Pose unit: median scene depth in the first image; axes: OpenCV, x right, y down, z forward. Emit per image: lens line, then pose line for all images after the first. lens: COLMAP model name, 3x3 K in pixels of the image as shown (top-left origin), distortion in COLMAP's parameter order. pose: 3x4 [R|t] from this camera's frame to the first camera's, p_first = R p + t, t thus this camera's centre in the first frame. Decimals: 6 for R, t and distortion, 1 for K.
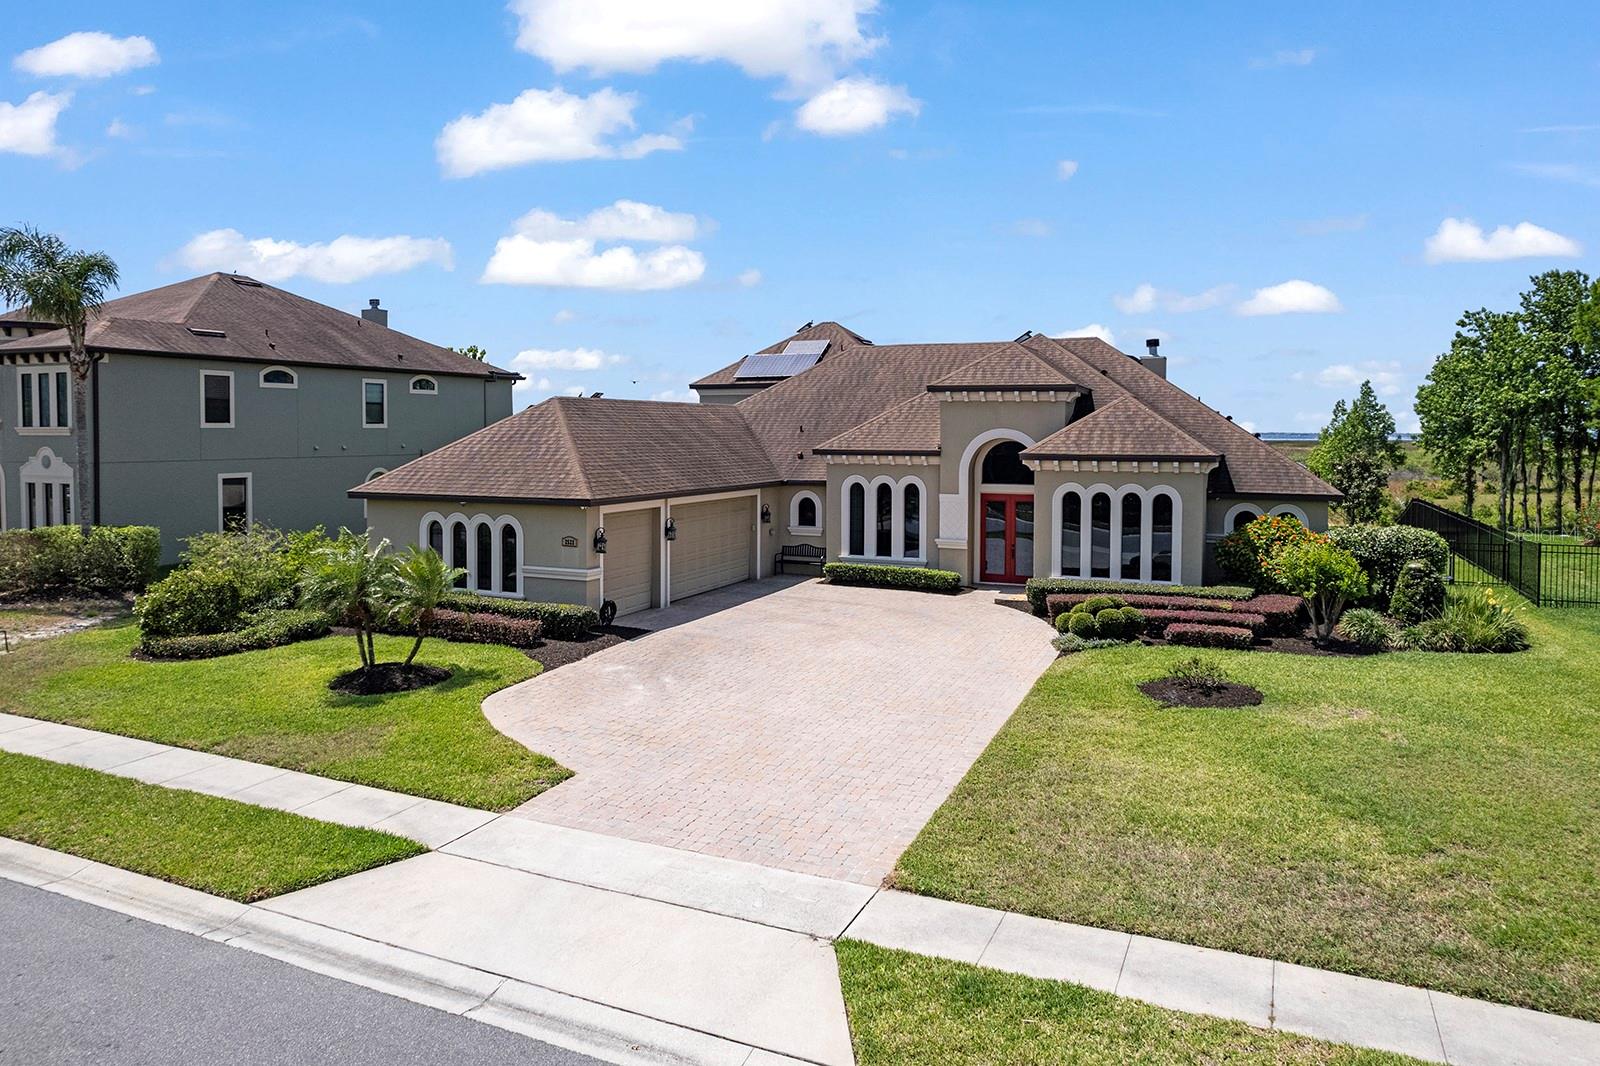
lens RADIAL K [[1052.7, 0, 793.8], [0, 1052.7, 479.6], [0, 0, 1]] dist [-0.065572, 0.057306]
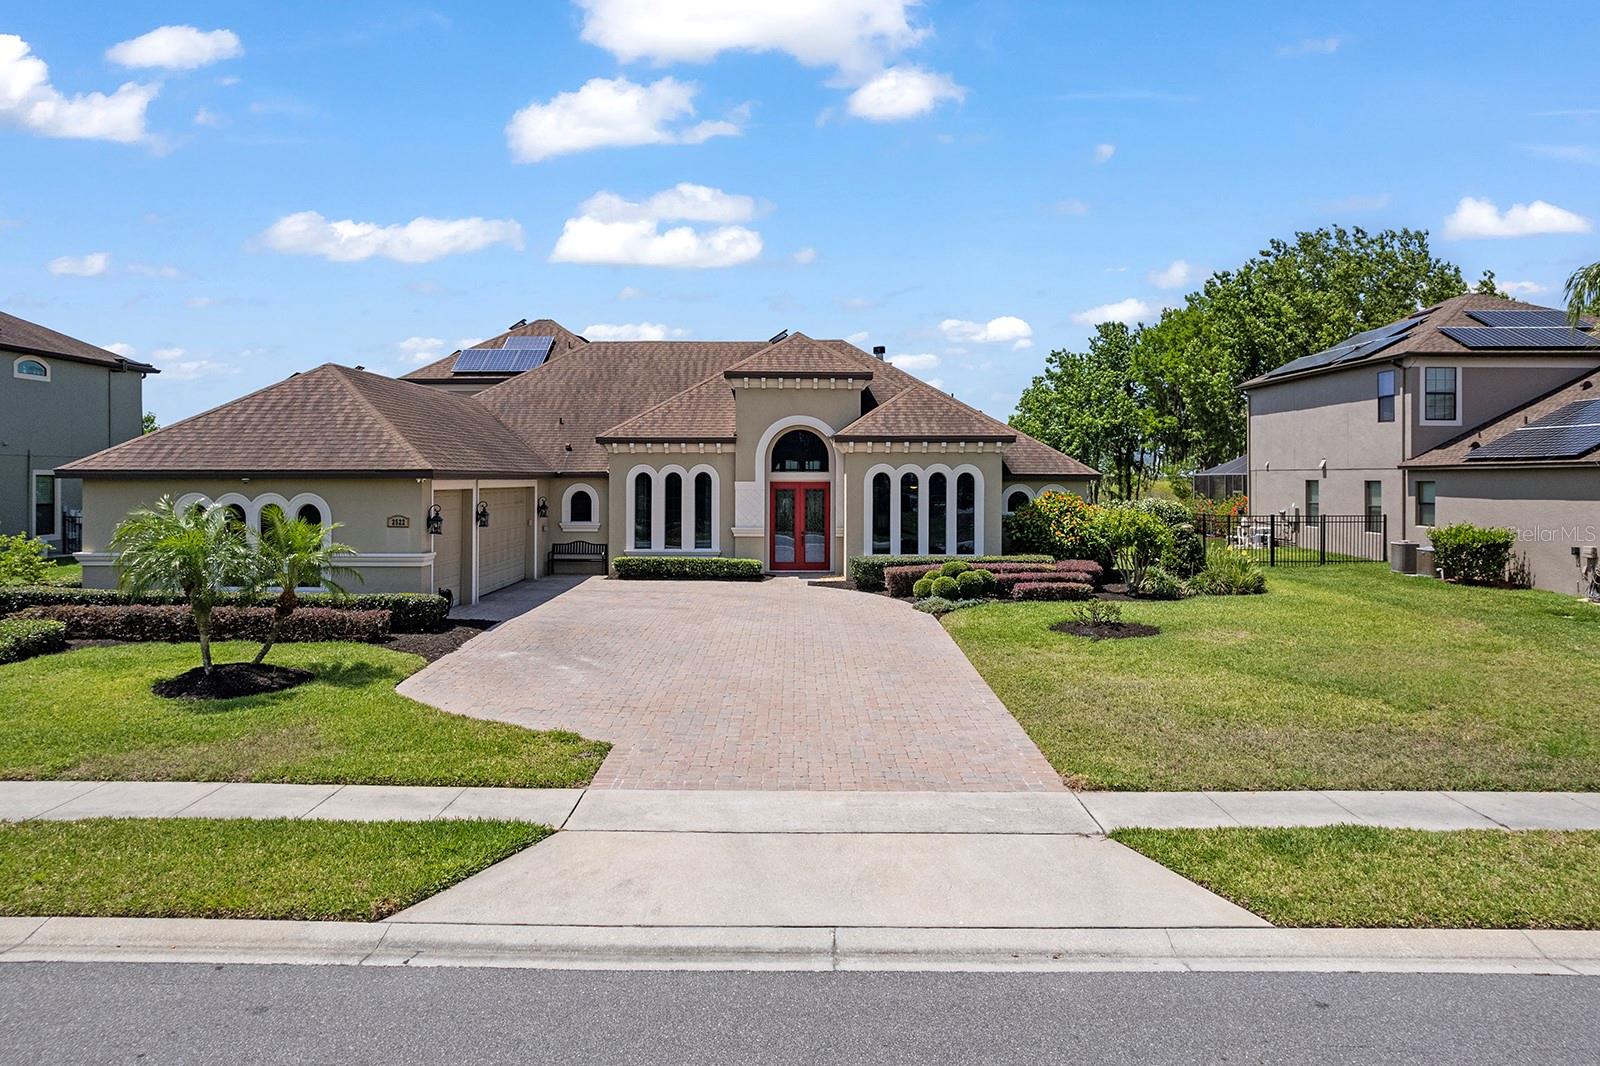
lens RADIAL K [[1052.7, 0, 793.8], [0, 1052.7, 479.6], [0, 0, 1]] dist [-0.065572, 0.057306]
pose [[0.913768, -0.001316, 0.406234, -0.264587], [0.018866, 0.999053, -0.039201, 0.064292], [-0.405798, 0.043485, 0.912928, 0.098148]]
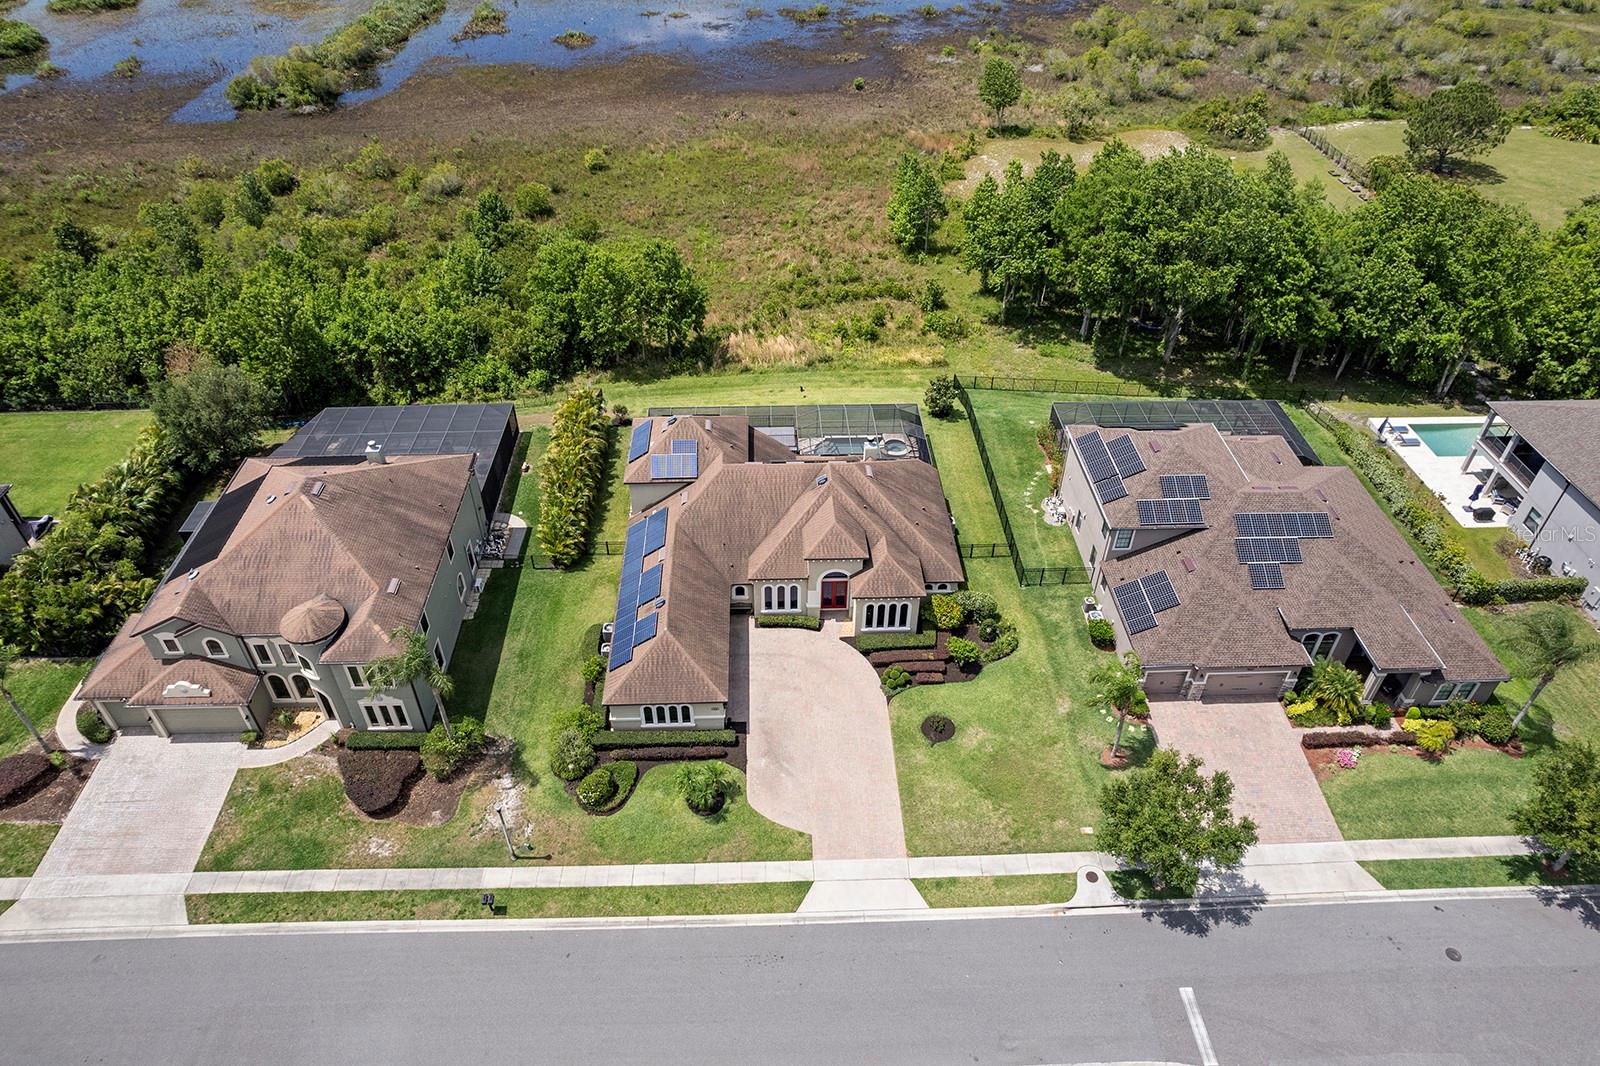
lens RADIAL K [[1022.9, 0, 796.9], [0, 1022.9, 550.4], [0, 0, 1]] dist [-0.070016, 0.059941]
pose [[0.897596, -0.281932, 0.338874, -0.779365], [0.017044, 0.790359, 0.612406, -1.801679], [-0.440489, -0.543918, 0.714229, -0.689274]]
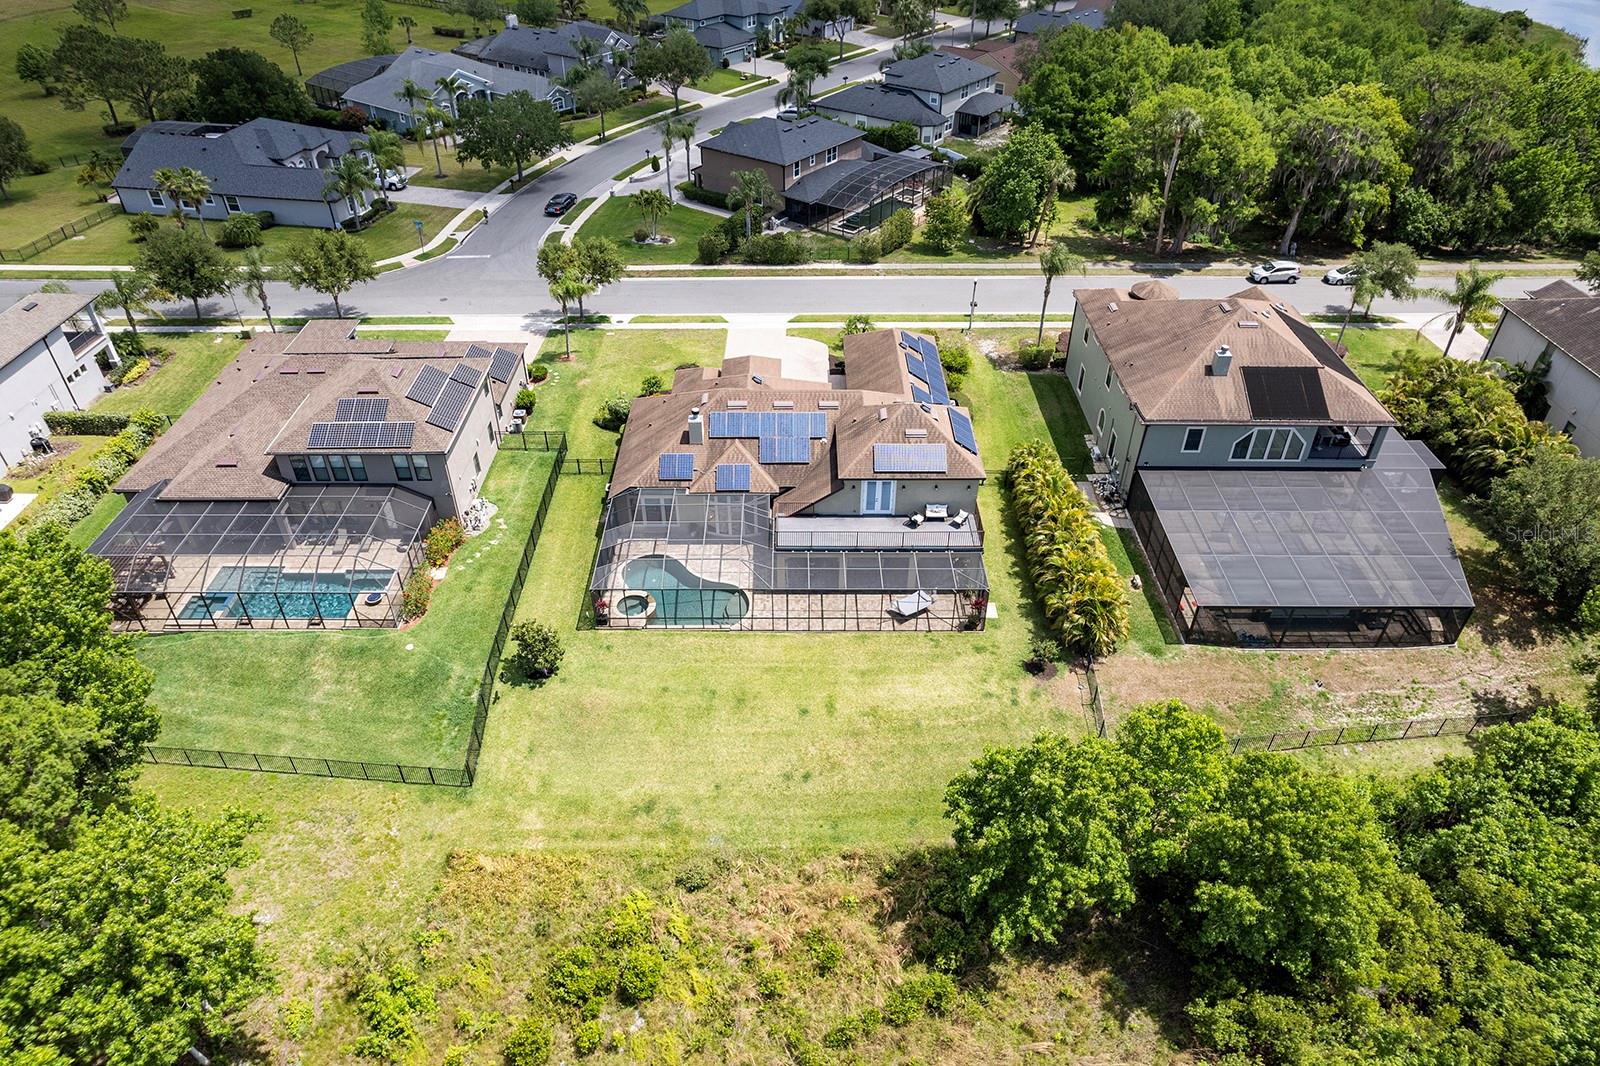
lens RADIAL K [[1022.9, 0, 796.9], [0, 1022.9, 550.4], [0, 0, 1]] dist [-0.070016, 0.059941]
pose [[-0.913001, 0.246898, -0.324762, 1.244652], [-0.022399, 0.764531, 0.644198, -1.633809], [0.407342, 0.595427, -0.692487, 3.708818]]
